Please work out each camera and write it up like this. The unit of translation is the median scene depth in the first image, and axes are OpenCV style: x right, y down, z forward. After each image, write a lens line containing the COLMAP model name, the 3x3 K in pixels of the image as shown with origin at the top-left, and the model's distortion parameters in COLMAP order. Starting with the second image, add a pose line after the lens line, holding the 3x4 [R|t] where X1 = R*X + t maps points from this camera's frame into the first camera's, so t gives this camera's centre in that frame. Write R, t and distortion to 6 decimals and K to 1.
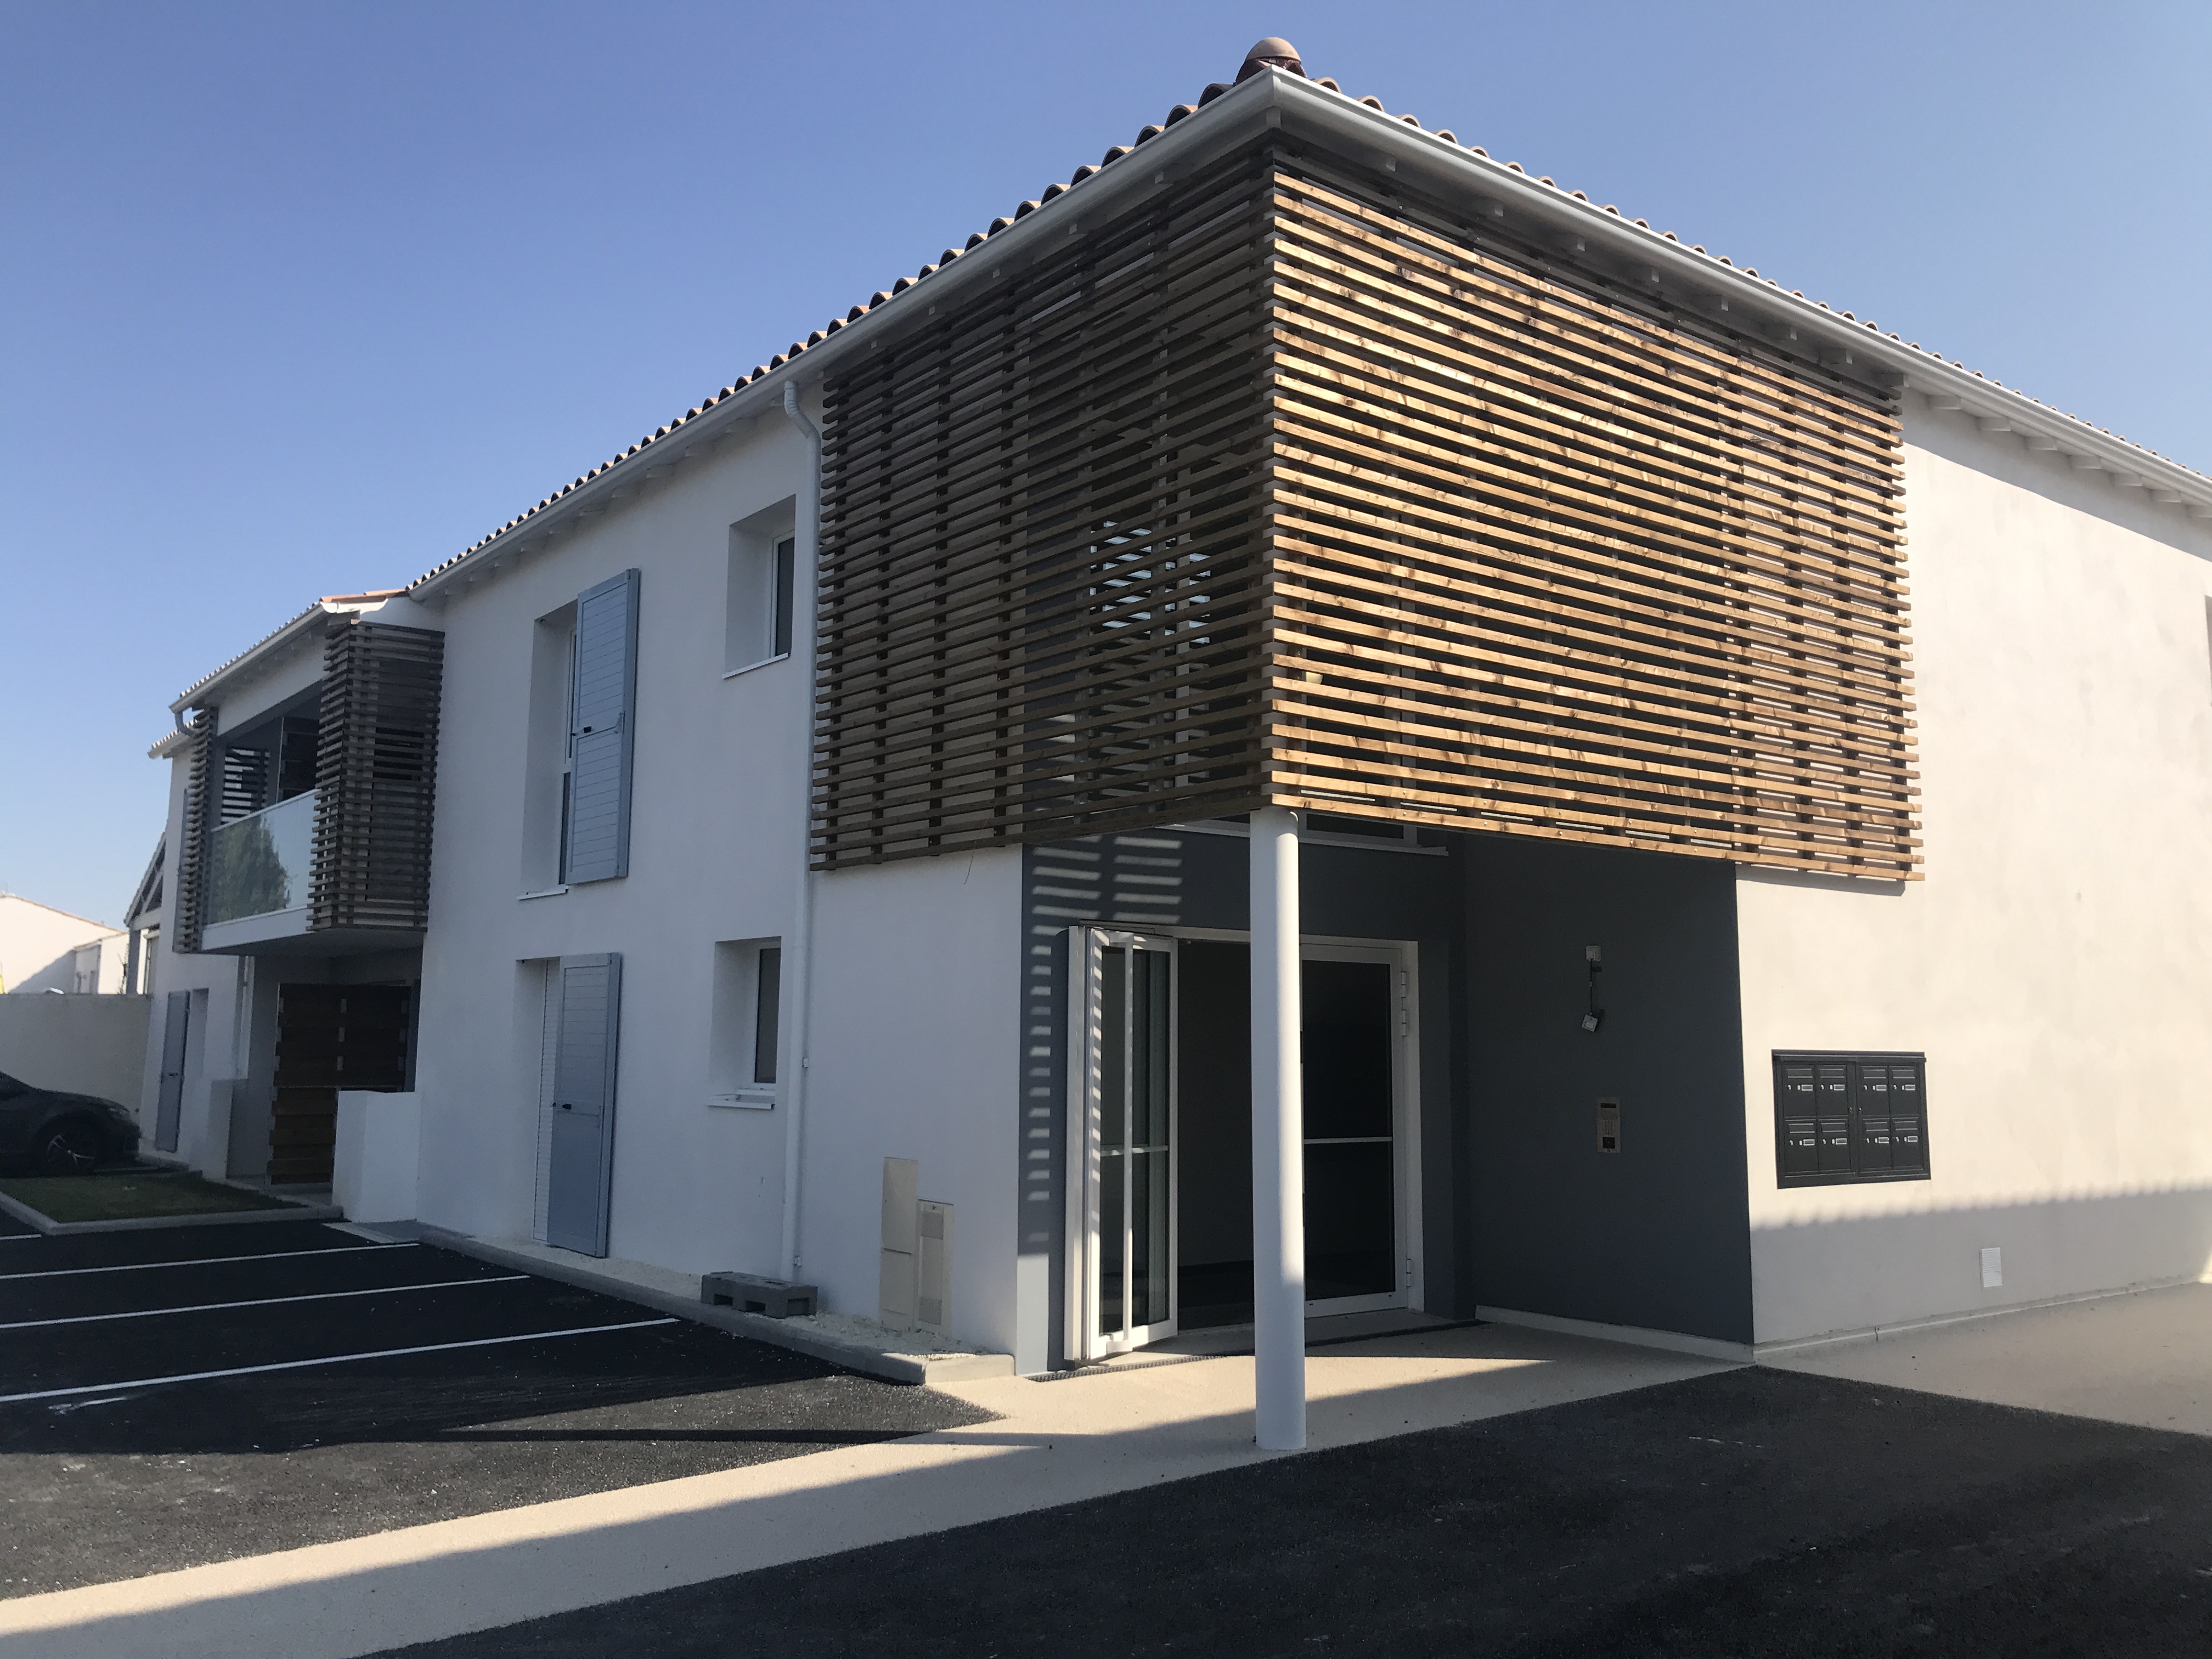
lens RADIAL K [[1800.6, 0, 1110.6], [0, 1800.6, 820.7], [0, 0, 1]] dist [0.087871, -0.093301]
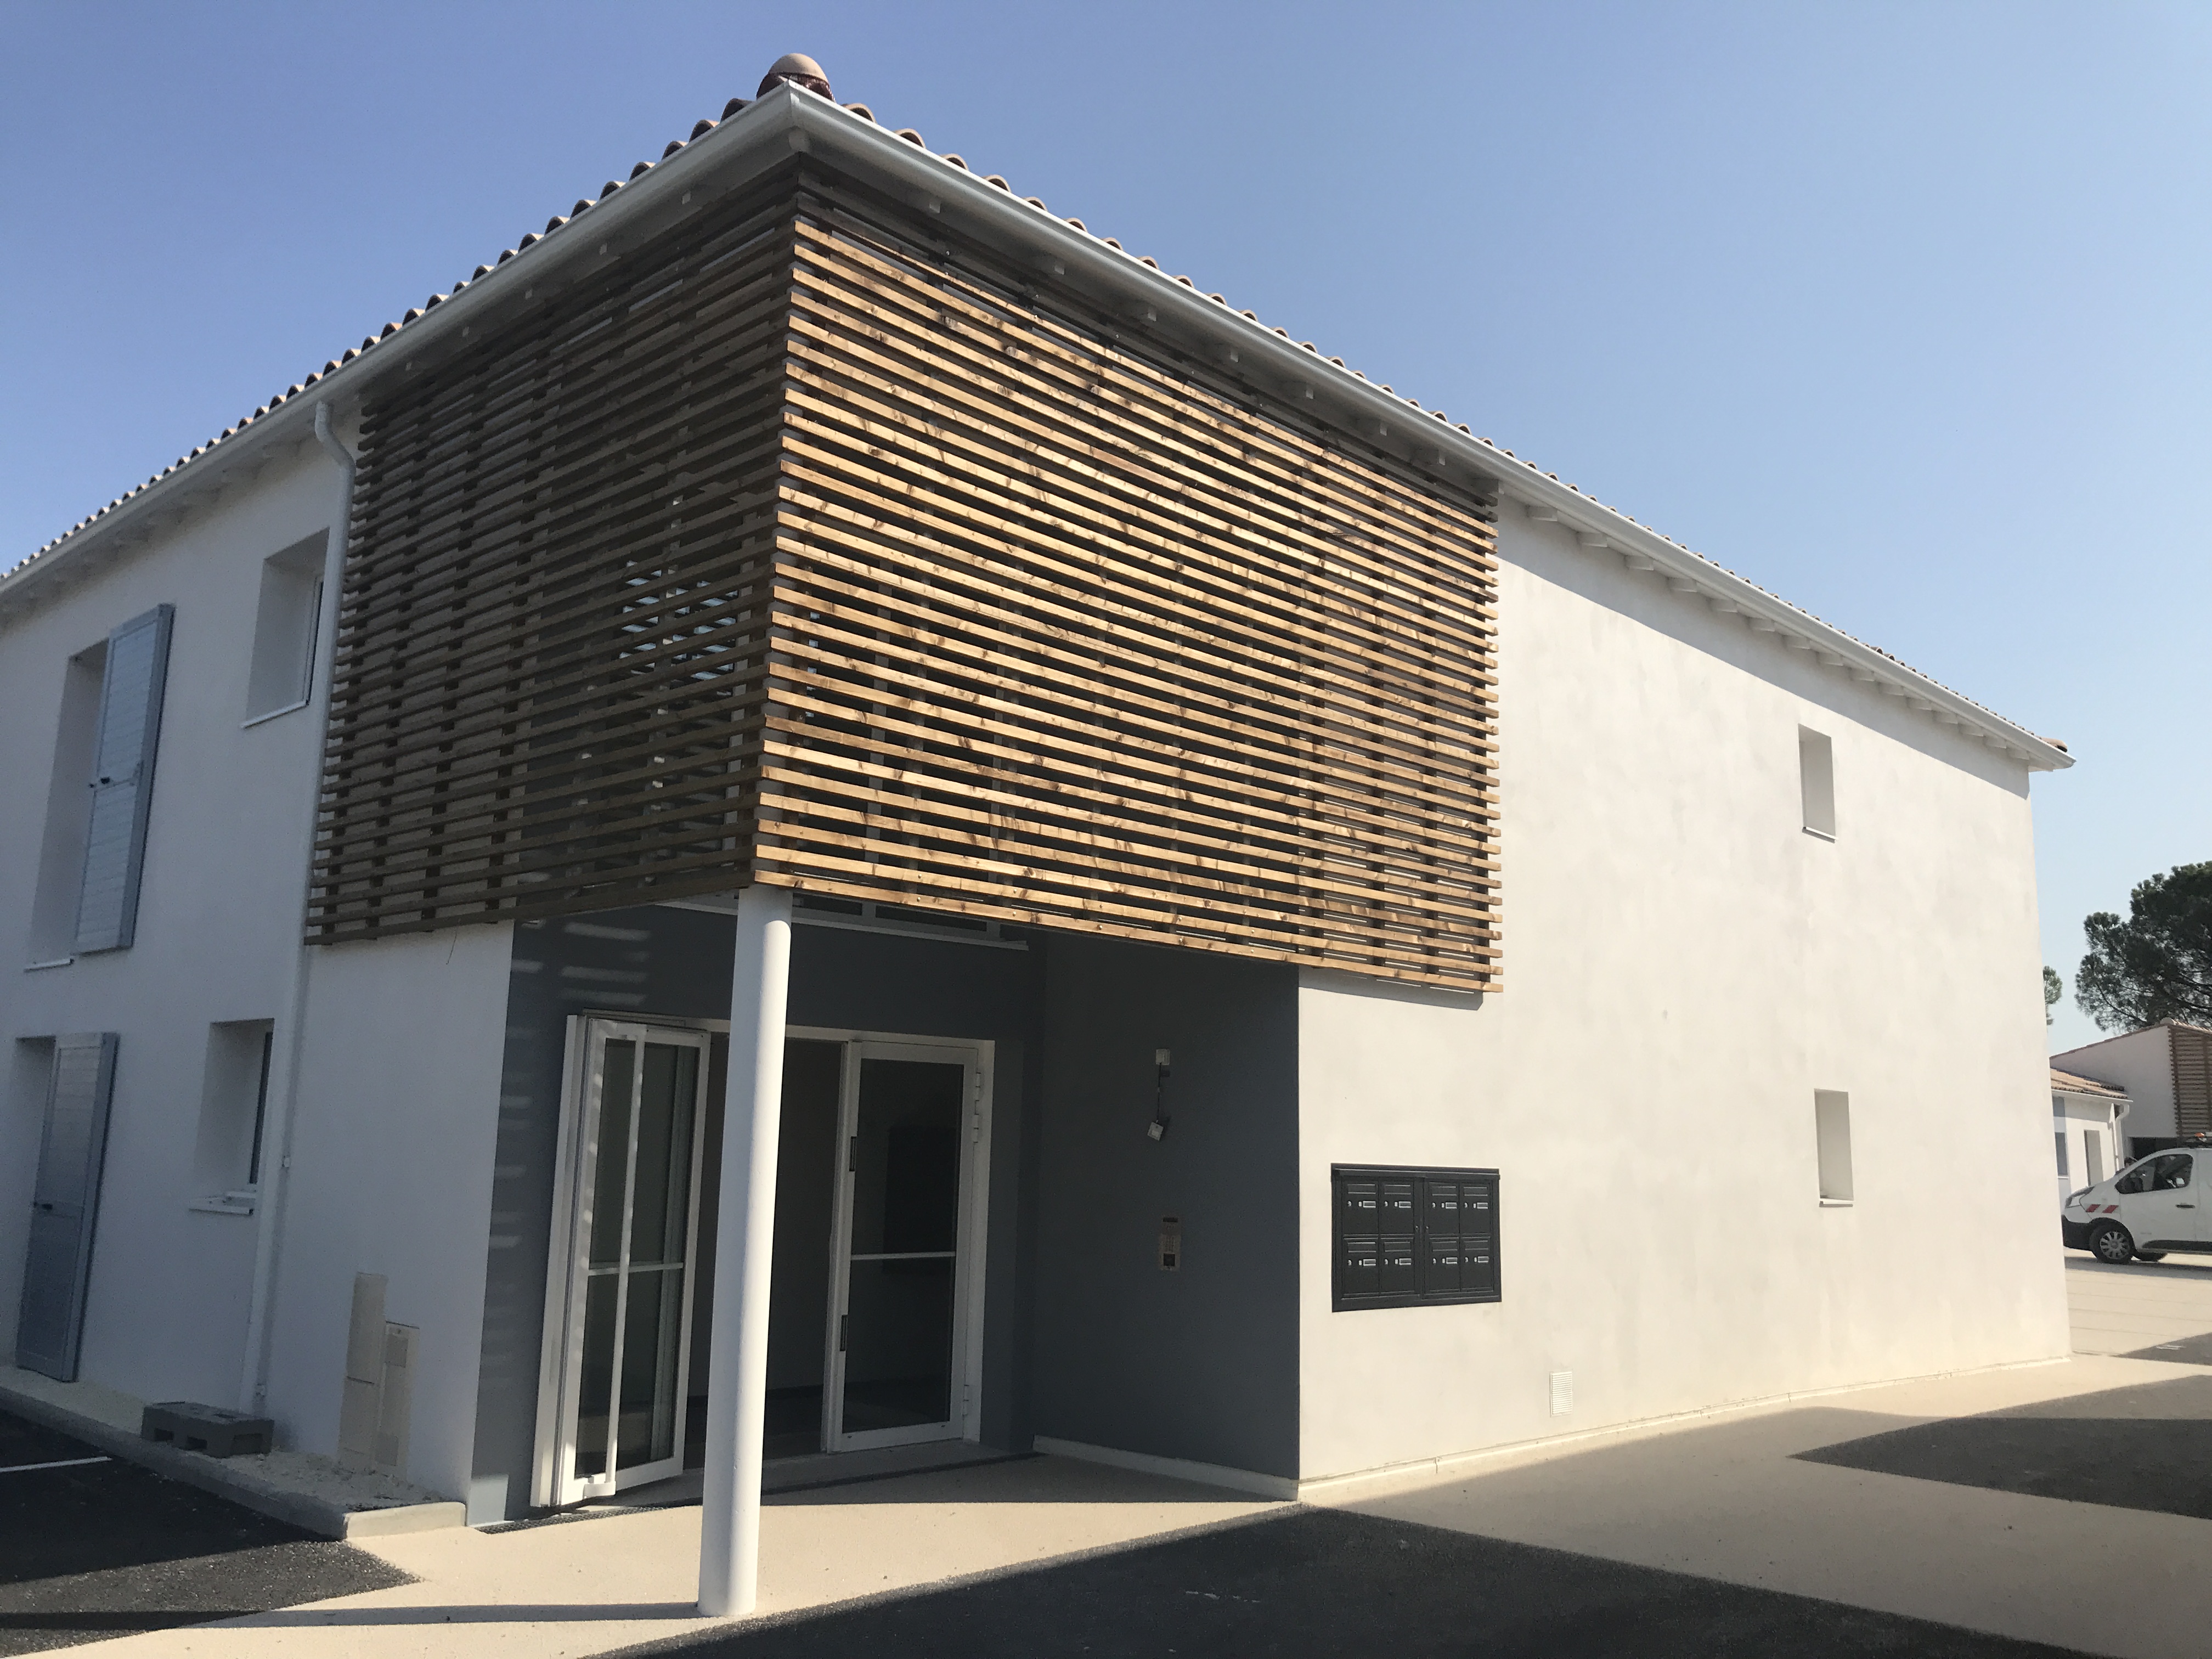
lens RADIAL K [[1800.6, 0, 1110.9], [0, 1800.6, 844.8], [0, 0, 1]] dist [0.087871, -0.093301]
pose [[0.991225, 0.041761, 0.125413, 0.123068], [-0.036405, 0.998337, -0.044702, 0.005107], [-0.127071, 0.039744, 0.991097, 0.066433]]
